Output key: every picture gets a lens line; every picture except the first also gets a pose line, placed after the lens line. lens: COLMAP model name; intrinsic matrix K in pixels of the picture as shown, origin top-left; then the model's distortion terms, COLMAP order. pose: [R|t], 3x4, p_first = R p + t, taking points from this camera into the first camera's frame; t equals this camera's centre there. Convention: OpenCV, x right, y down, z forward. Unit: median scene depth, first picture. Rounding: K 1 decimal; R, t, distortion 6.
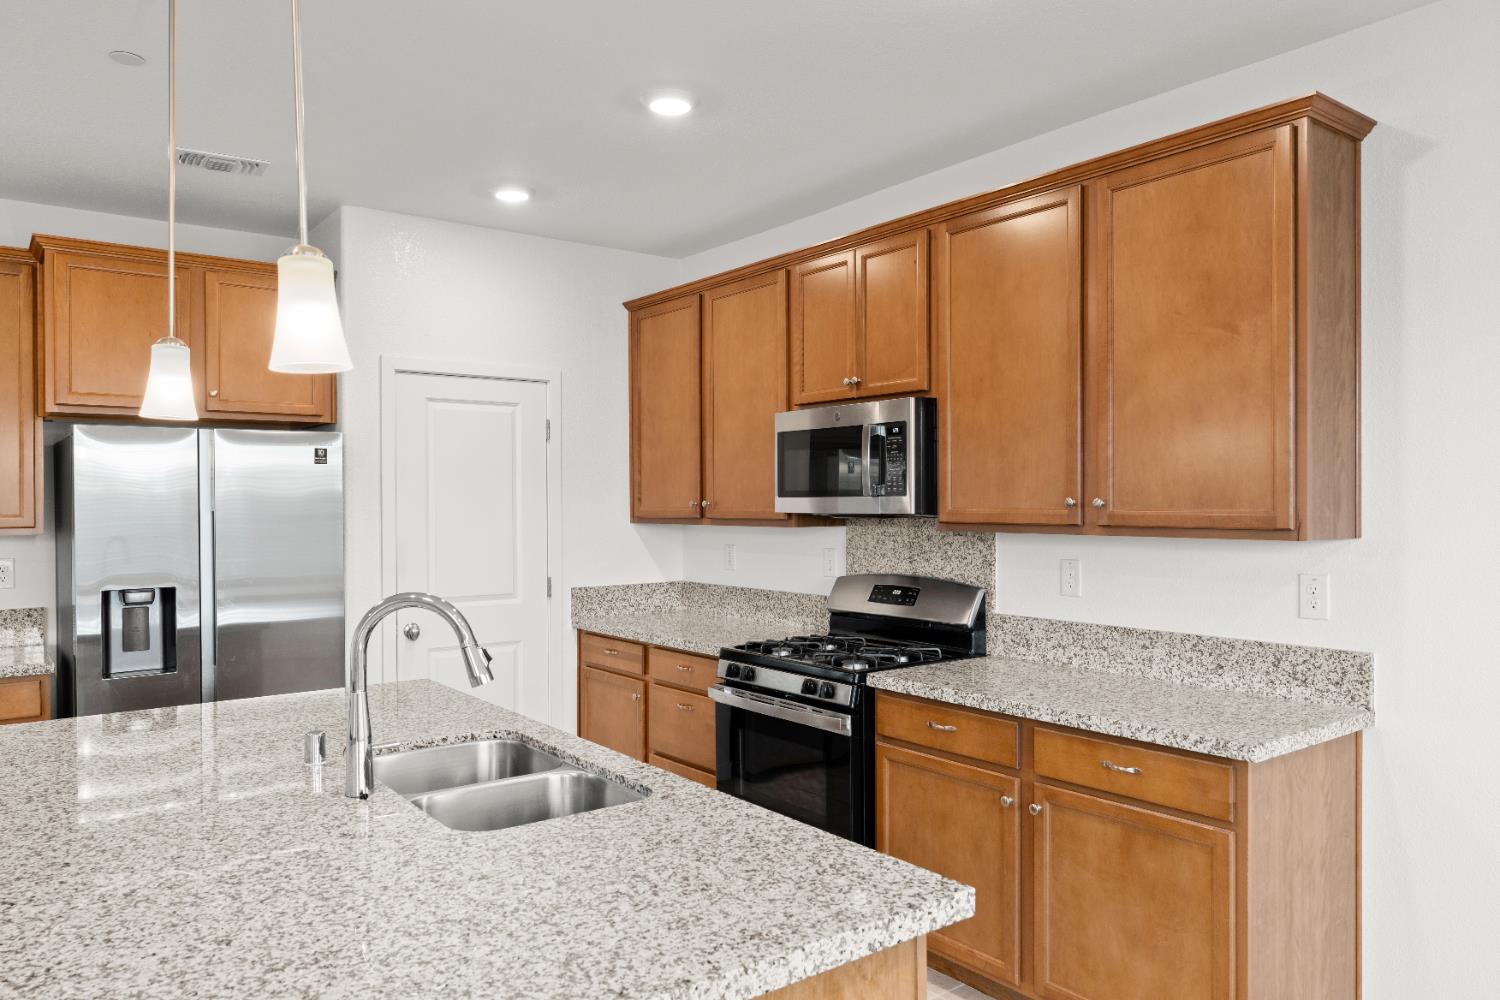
lens RADIAL K [[1029.6, 0, 752.0], [0, 1029.6, 505.2], [0, 0, 1]] dist [-0.000480, 0.000179]
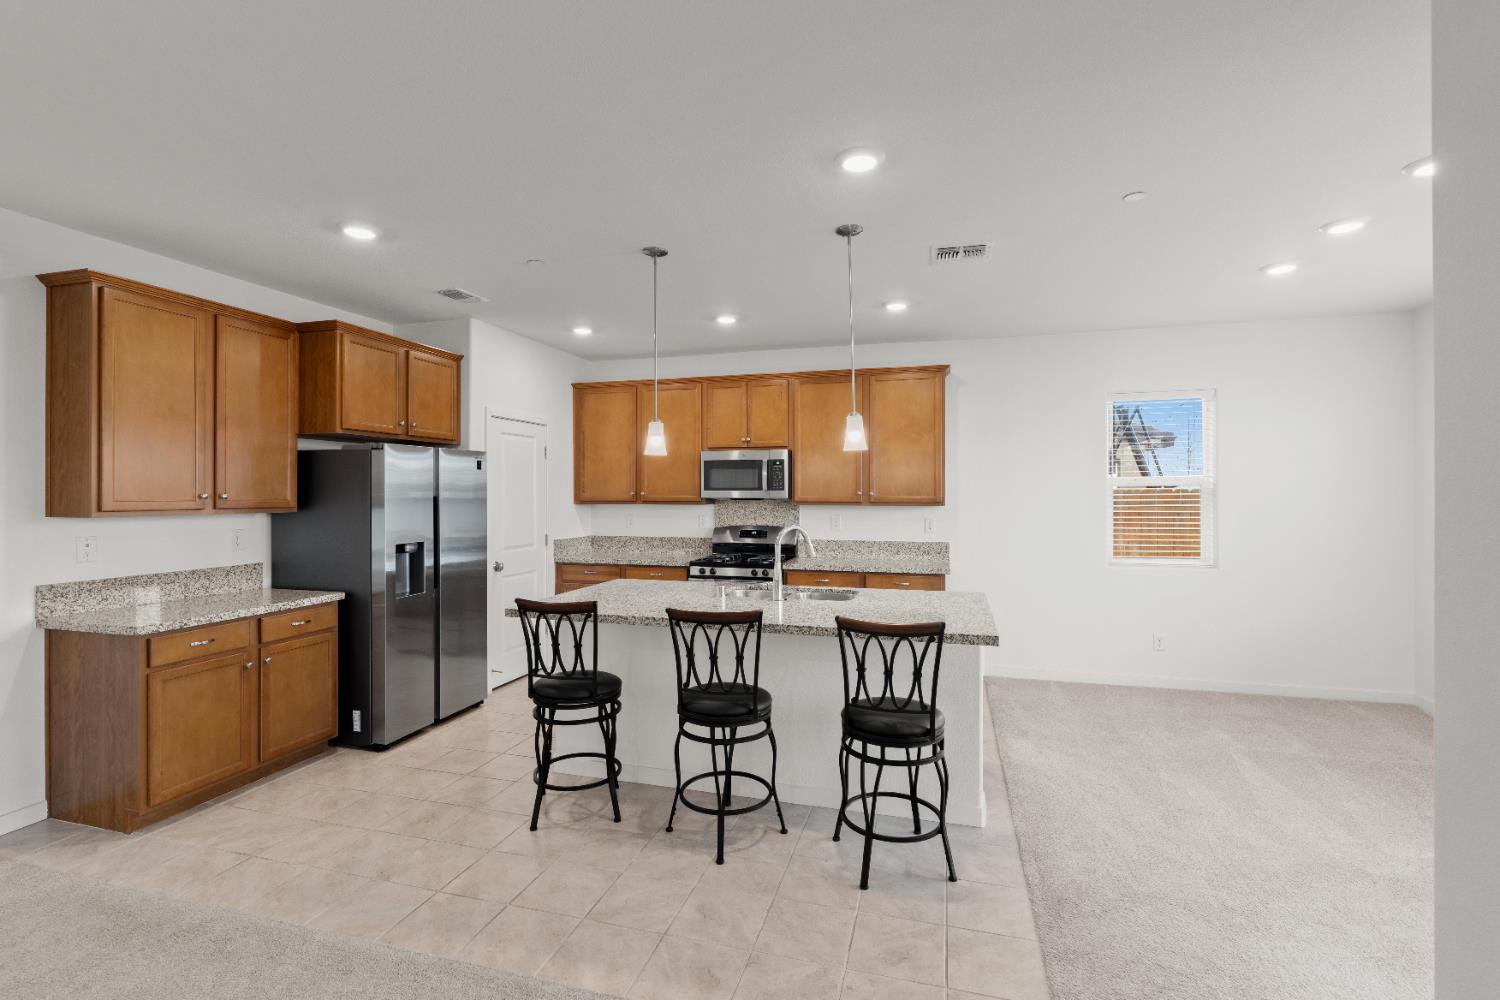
lens RADIAL K [[693.3, 0, 746.2], [0, 693.3, 480.4], [0, 0, 1]] dist [-0.001109, -0.000322]
pose [[0.806727, 0.015617, 0.590718, -0.777676], [-0.001873, 0.999713, -0.023871, 0.005521], [-0.590922, 0.018151, 0.806525, -0.224296]]
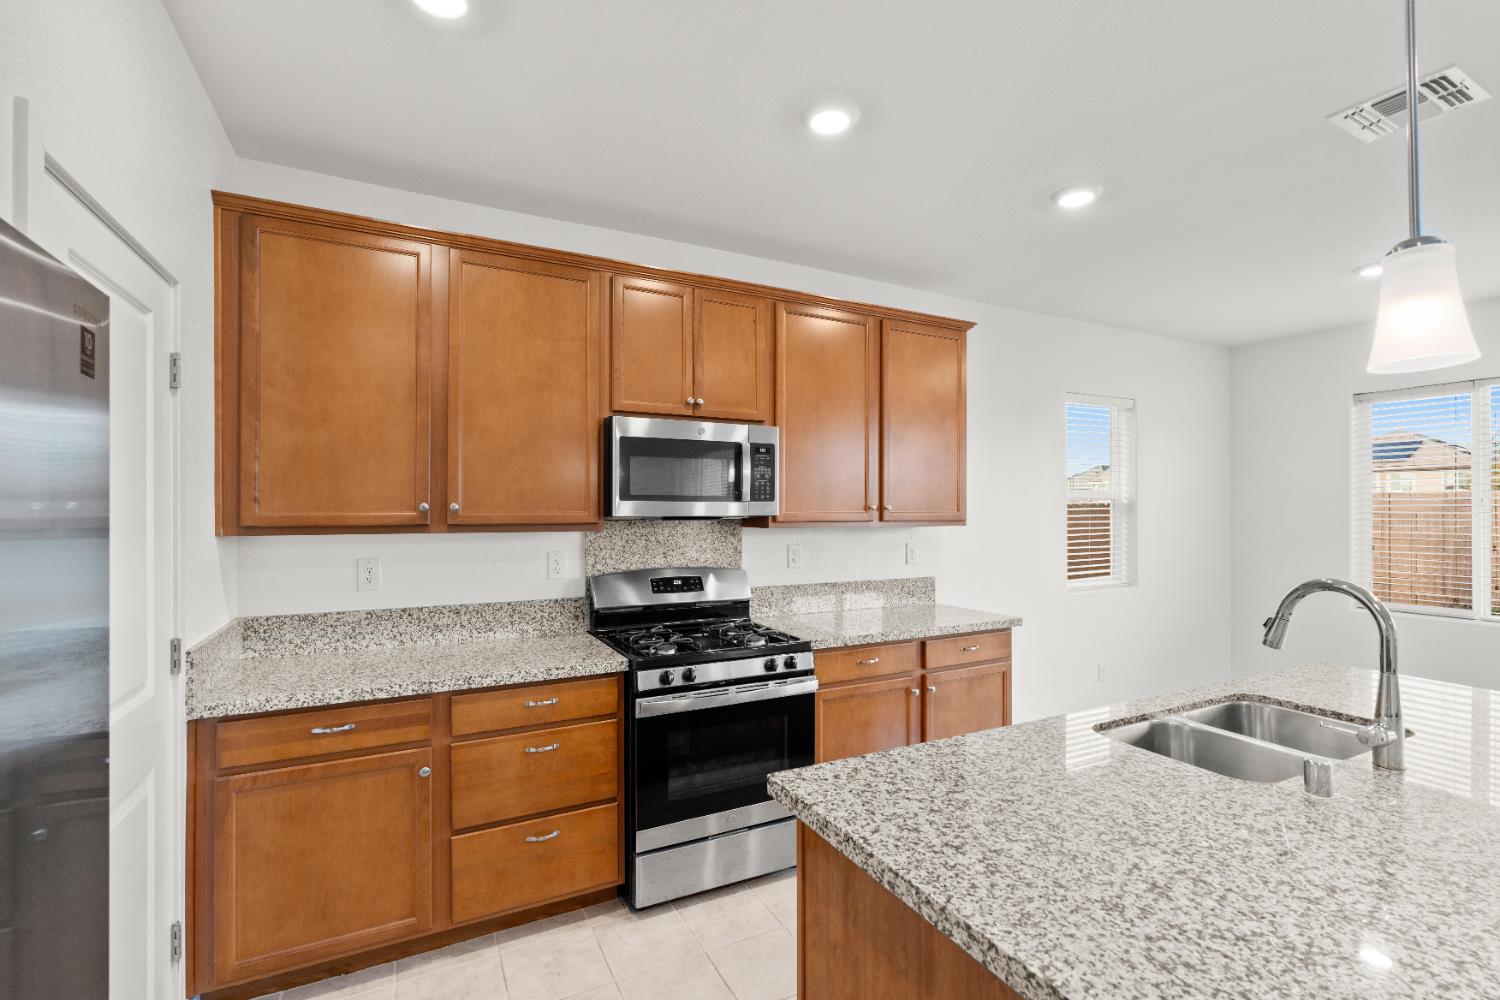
lens RADIAL K [[675.9, 0, 750.0], [0, 675.9, 500.0], [0, 0, 1]] dist [0.013908, 0.000041]
pose [[0.184357, 0.014837, 0.982747, -0.616753], [0.000159, 0.999886, -0.015125, 0.001423], [-0.982859, 0.002945, 0.184334, 0.773883]]
